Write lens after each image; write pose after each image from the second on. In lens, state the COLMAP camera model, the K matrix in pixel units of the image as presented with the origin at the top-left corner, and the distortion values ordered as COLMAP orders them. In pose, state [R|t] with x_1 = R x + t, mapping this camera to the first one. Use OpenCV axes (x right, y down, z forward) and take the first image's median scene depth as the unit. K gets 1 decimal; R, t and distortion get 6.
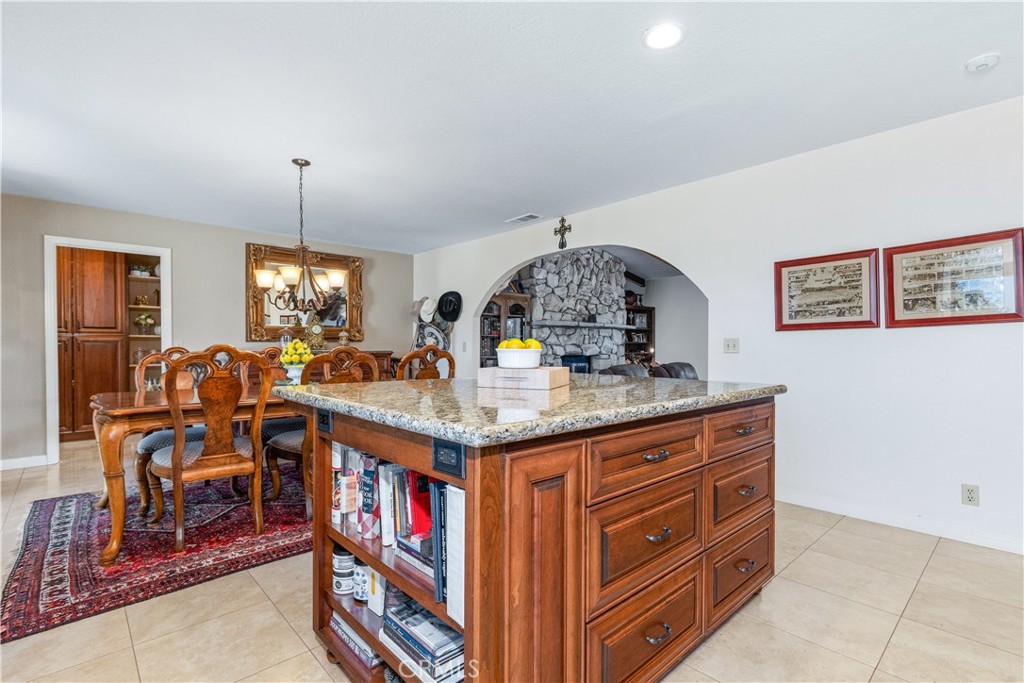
lens RADIAL K [[484.8, 0, 515.8], [0, 484.8, 345.2], [0, 0, 1]] dist [0.000860, -0.001336]
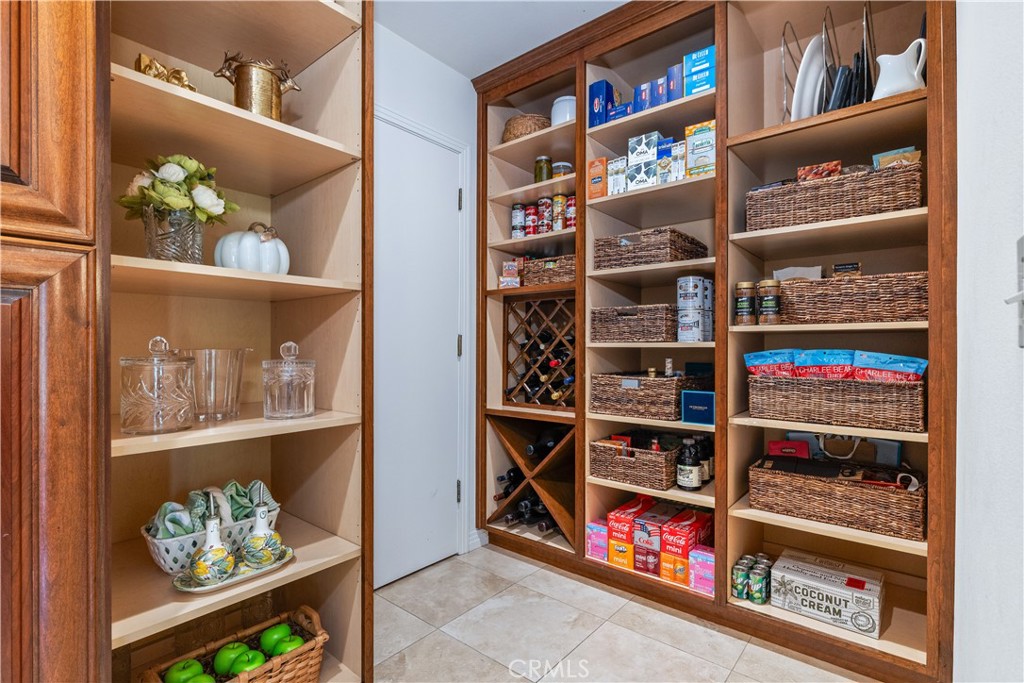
lens RADIAL K [[487.2, 0, 510.2], [0, 487.2, 347.1], [0, 0, 1]] dist [-0.004355, -0.000476]
pose [[0.992712, -0.001320, 0.120506, -0.668912], [0.000623, 0.999983, 0.005827, 0.008856], [-0.120512, -0.005710, 0.992695, 0.804097]]
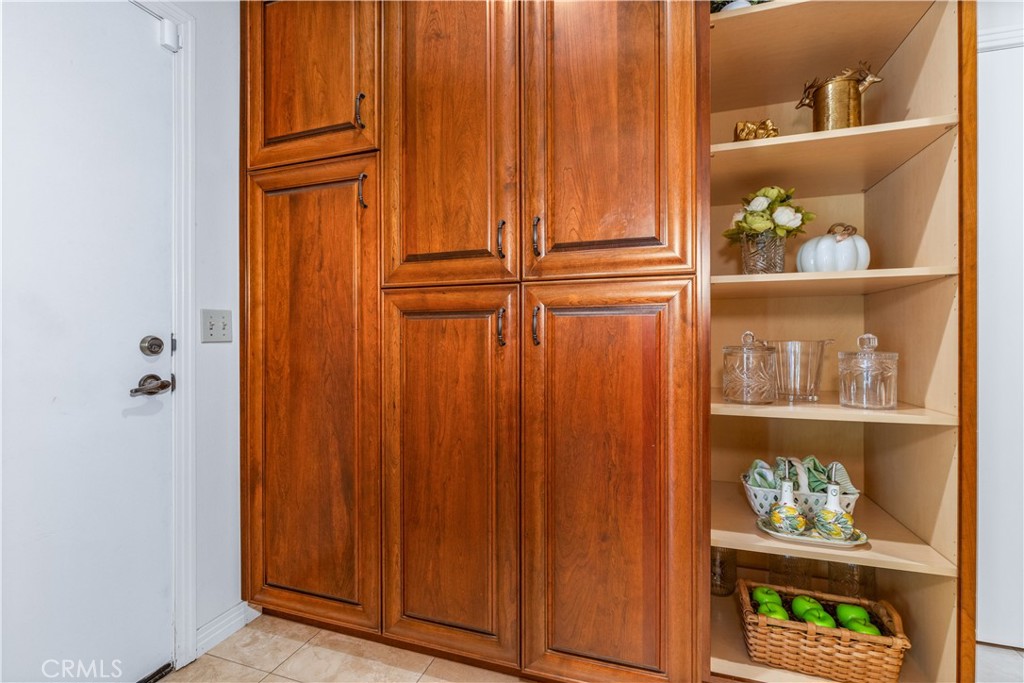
lens RADIAL K [[459.4, 0, 512.0], [0, 459.4, 341.5], [0, 0, 1]] dist [0.001722, -0.000132]
pose [[0.471275, 0.002167, -0.881984, -0.630651], [0.005883, 0.999967, 0.005601, 0.008980], [0.881967, -0.007828, 0.471246, 0.789323]]
